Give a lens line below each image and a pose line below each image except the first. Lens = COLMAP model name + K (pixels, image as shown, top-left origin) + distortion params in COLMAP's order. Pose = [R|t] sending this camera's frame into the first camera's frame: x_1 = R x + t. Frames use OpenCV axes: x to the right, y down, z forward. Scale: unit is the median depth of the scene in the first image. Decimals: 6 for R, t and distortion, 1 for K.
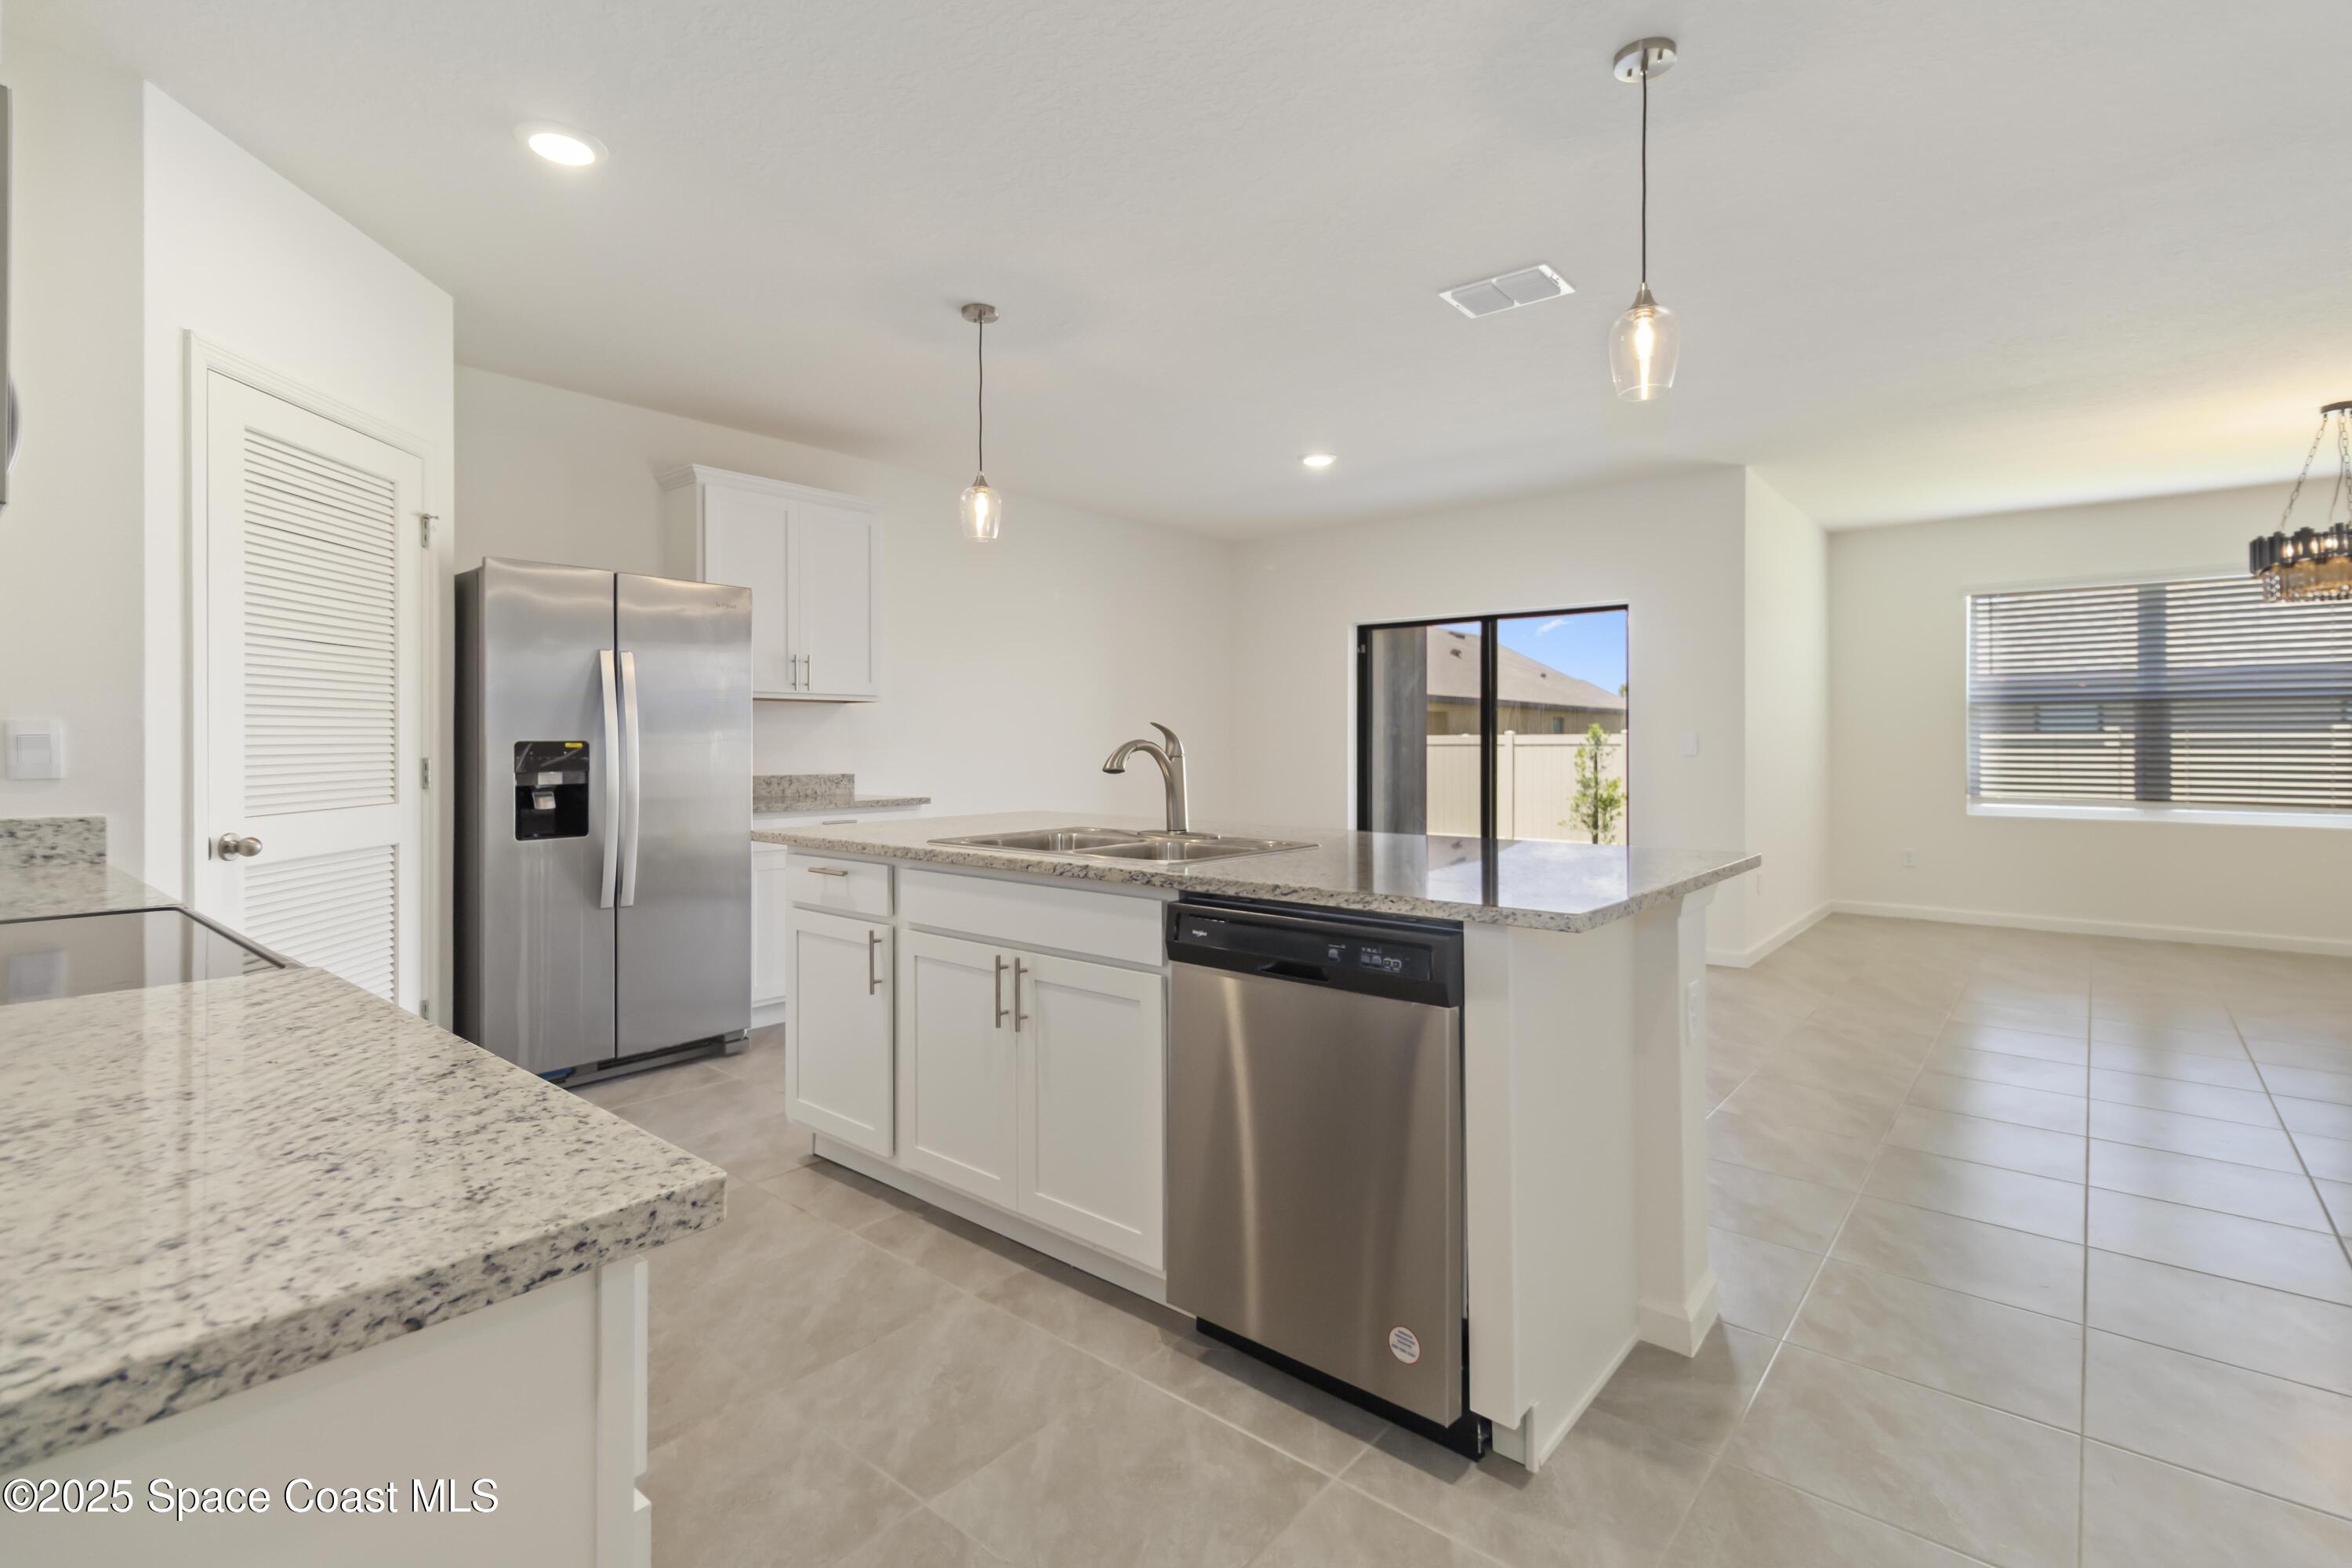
lens RADIAL K [[1087.5, 0, 1175.9], [0, 1087.5, 747.8], [0, 0, 1]] dist [-0.000146, -0.000076]
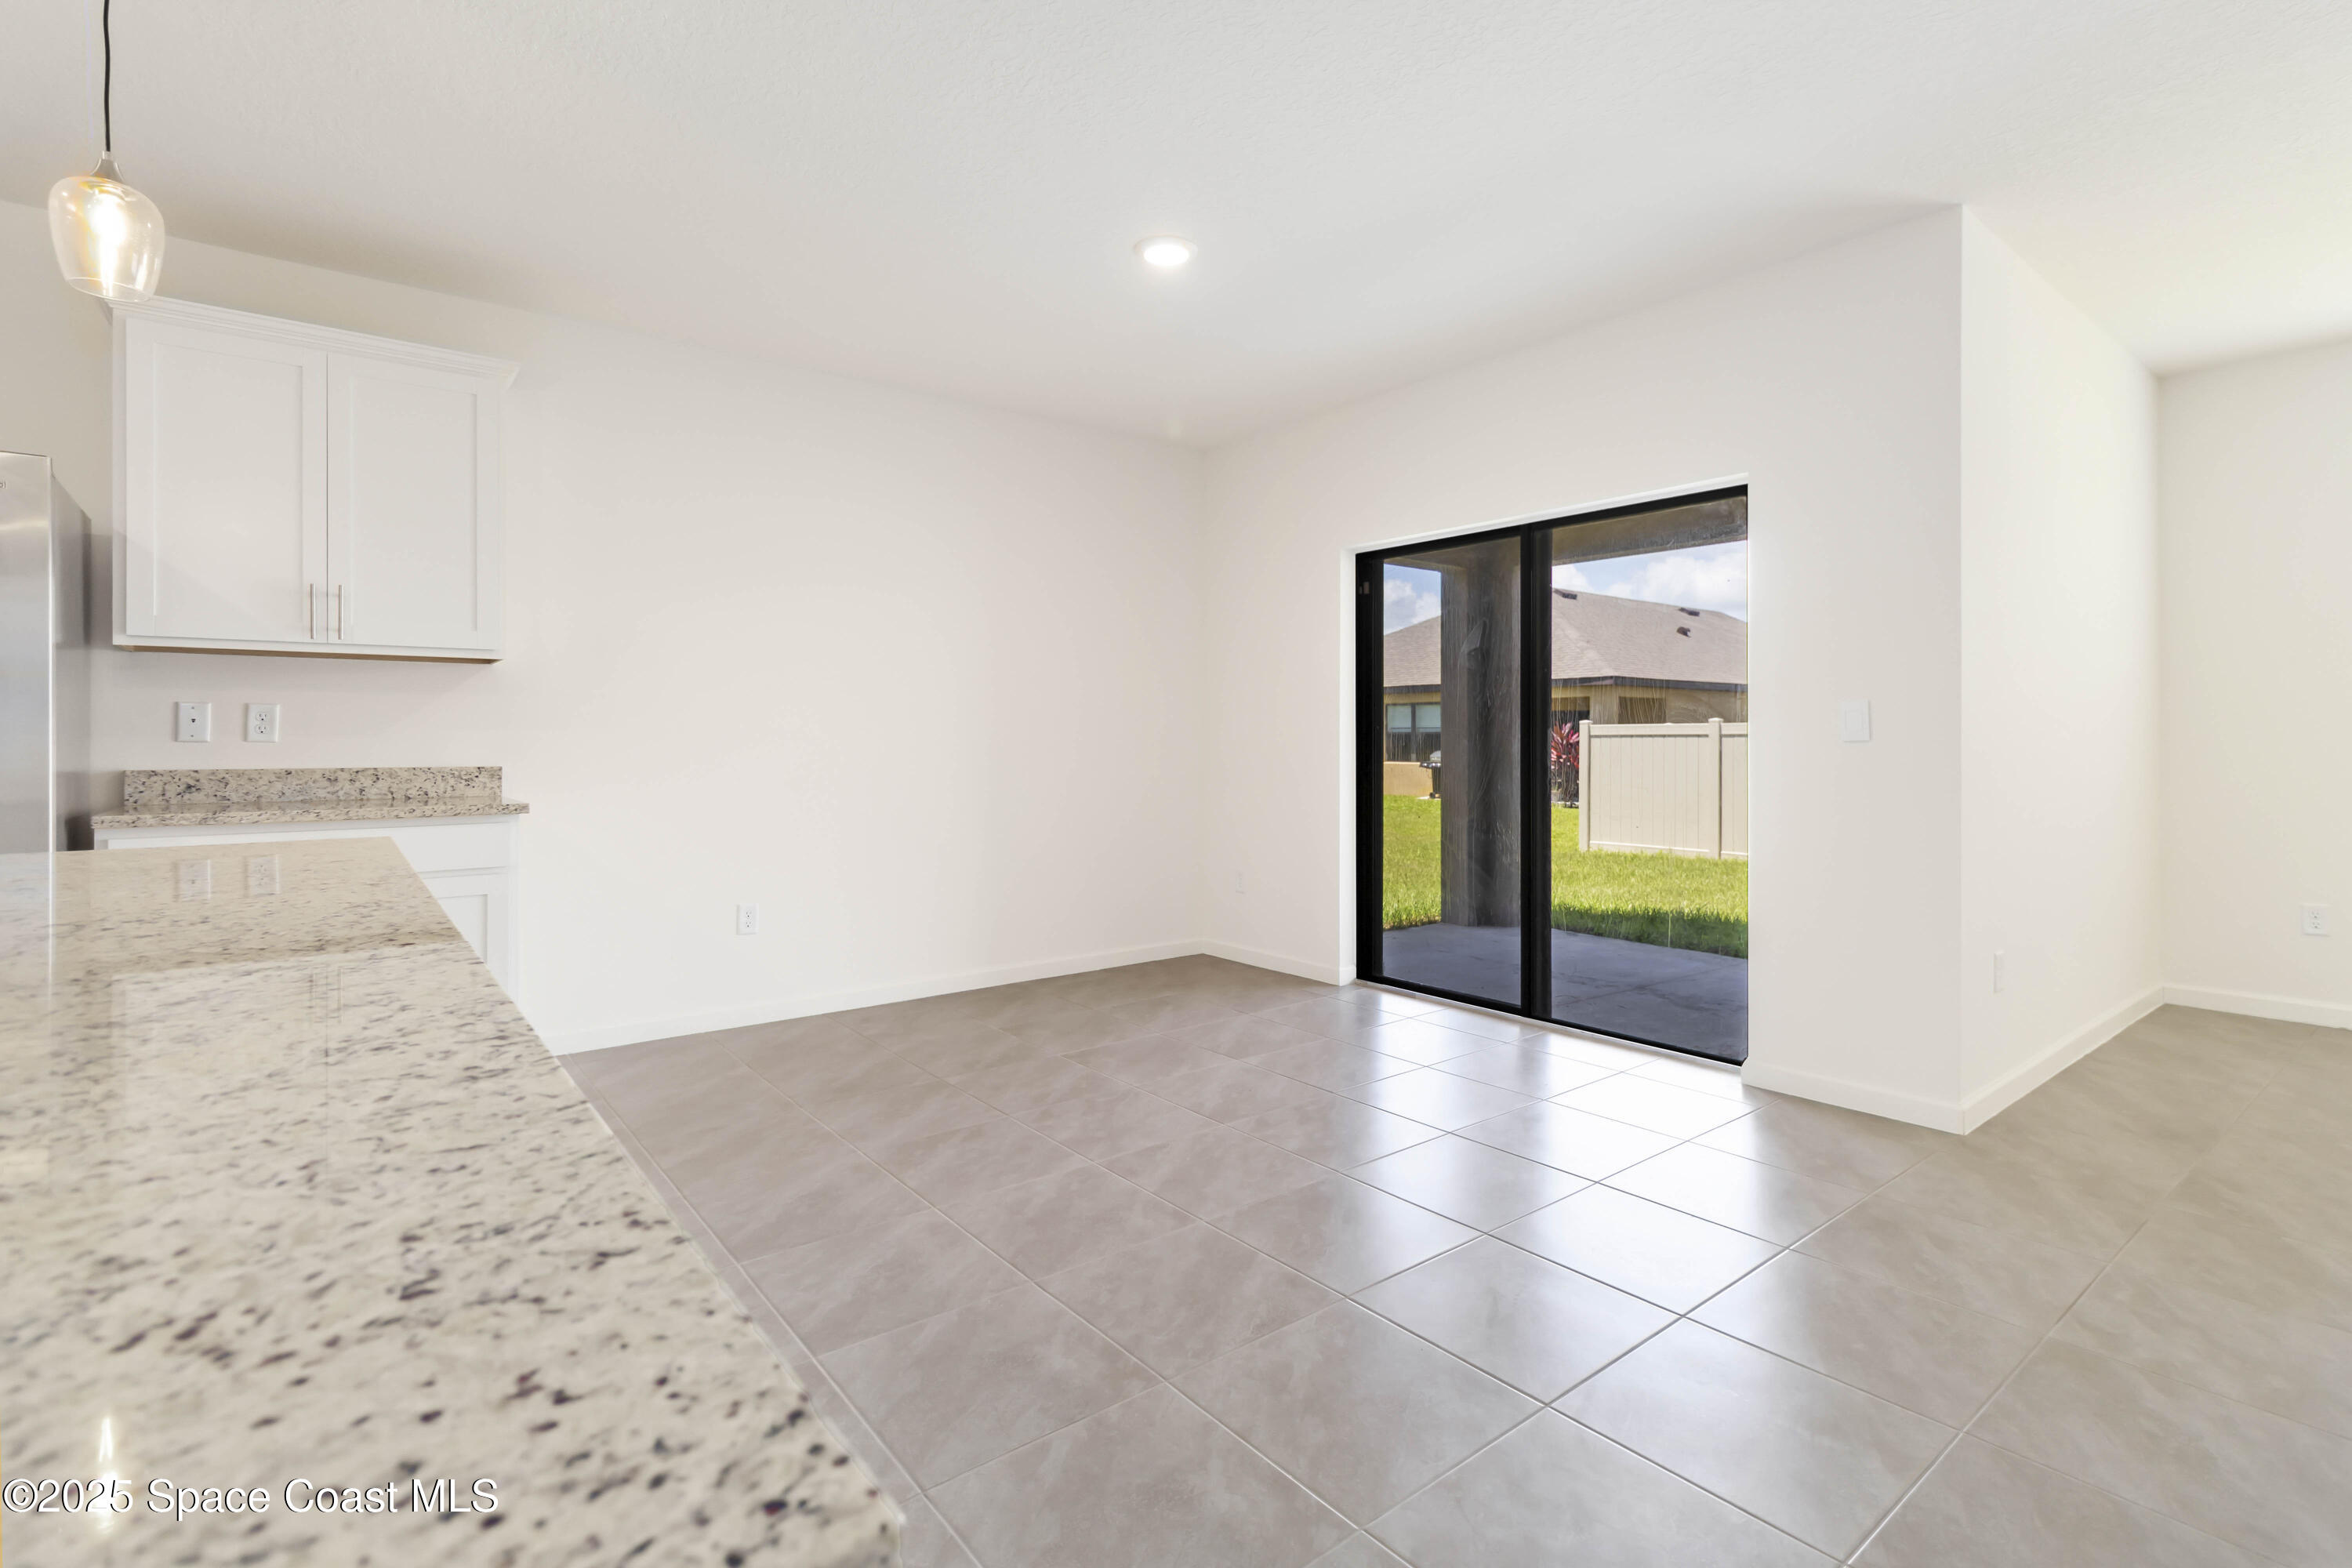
lens RADIAL K [[1092.0, 0, 1182.4], [0, 1092.0, 741.5], [0, 0, 1]] dist [0.000567, -0.000303]
pose [[0.979235, 0.001046, -0.202724, 0.279600], [-0.001195, 0.999999, -0.000612, 0.008593], [0.202723, 0.000842, 0.979236, 0.429693]]
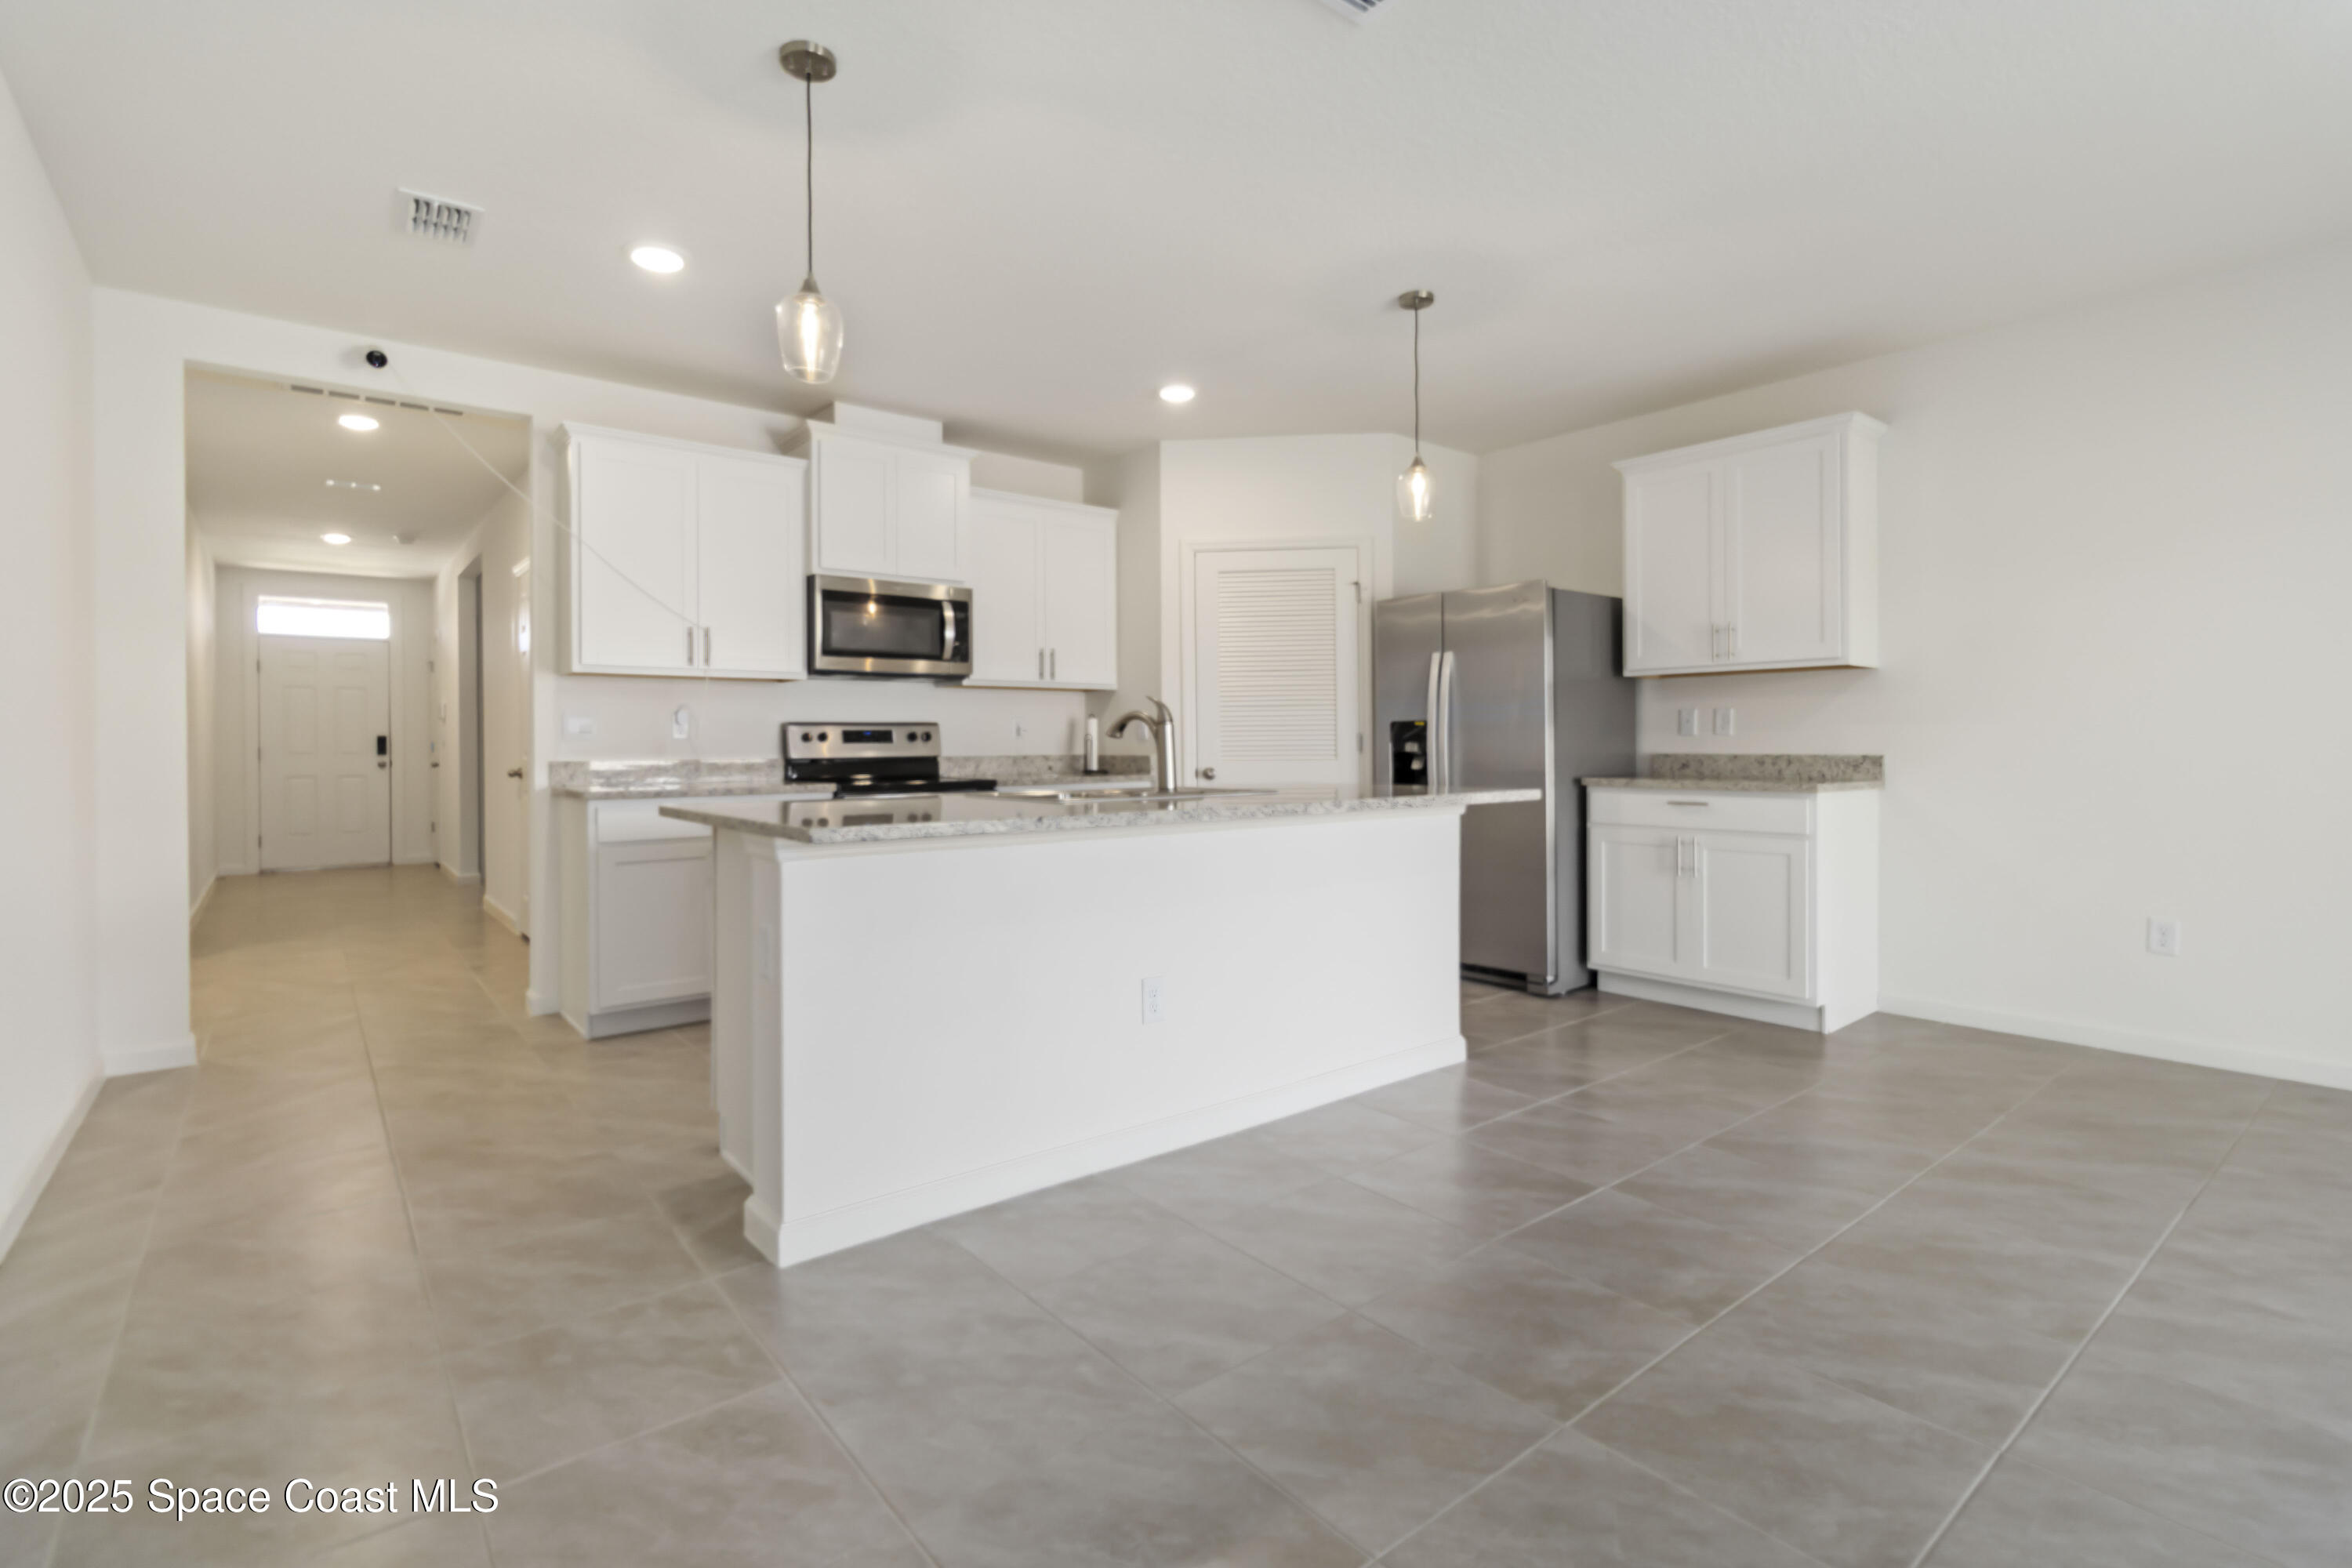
lens RADIAL K [[1092.0, 0, 1182.4], [0, 1092.0, 741.5], [0, 0, 1]] dist [0.000567, -0.000303]
pose [[-0.191649, 0.000779, -0.981463, 0.619076], [0.001524, 0.999999, 0.000496, 0.013326], [0.981462, -0.001401, -0.191650, 0.681121]]
